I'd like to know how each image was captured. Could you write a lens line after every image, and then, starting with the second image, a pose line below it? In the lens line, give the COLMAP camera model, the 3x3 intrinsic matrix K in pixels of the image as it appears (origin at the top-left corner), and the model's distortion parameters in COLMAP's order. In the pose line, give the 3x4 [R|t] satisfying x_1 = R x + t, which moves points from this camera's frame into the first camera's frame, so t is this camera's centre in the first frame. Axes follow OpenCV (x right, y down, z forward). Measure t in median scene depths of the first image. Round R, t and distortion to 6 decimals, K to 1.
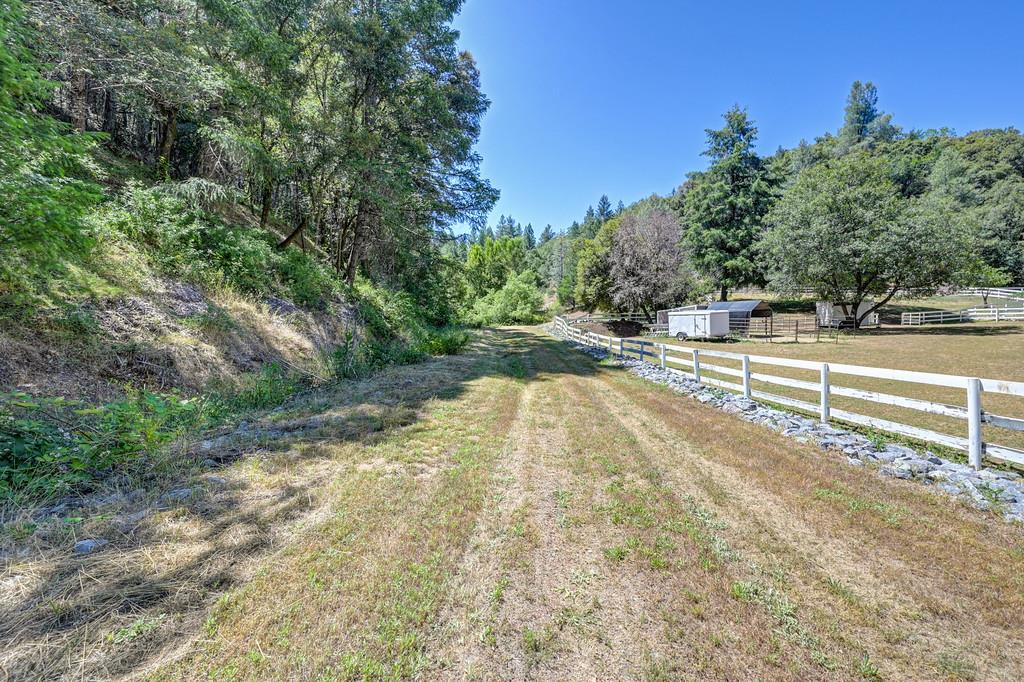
lens RADIAL K [[403.4, 0, 513.2], [0, 403.4, 337.3], [0, 0, 1]] dist [-0.000212, 0.000097]
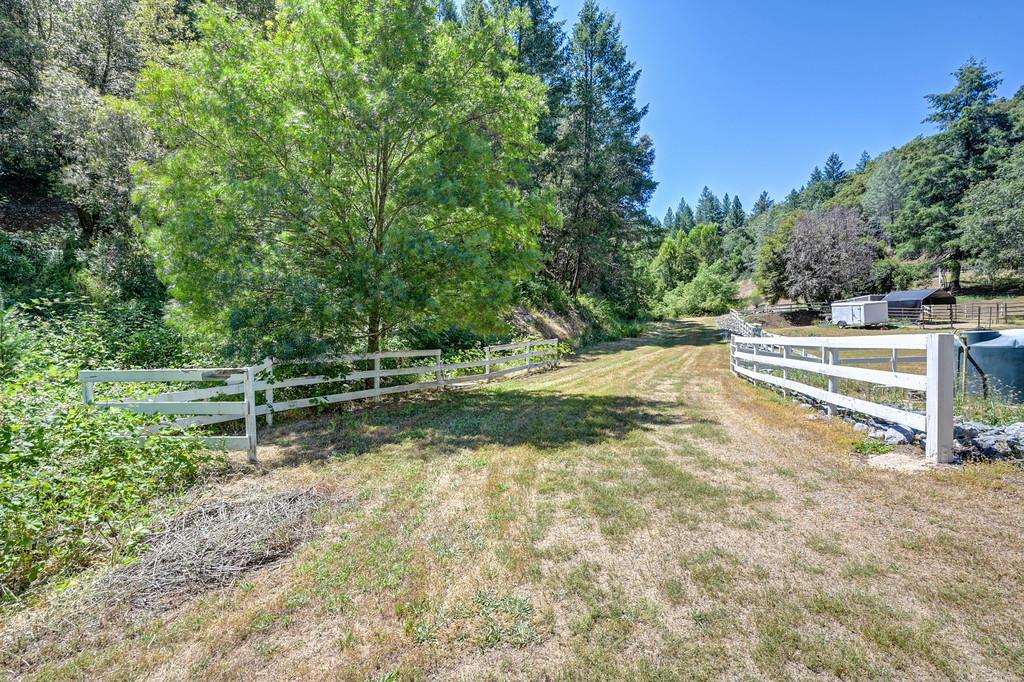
lens RADIAL K [[453.2, 0, 515.5], [0, 453.2, 341.6], [0, 0, 1]] dist [0.000481, -0.000500]
pose [[0.906472, -0.001255, -0.422264, 0.069501], [0.013222, 0.999590, 0.025414, 0.000550], [0.422058, -0.028620, 0.906117, -0.330511]]
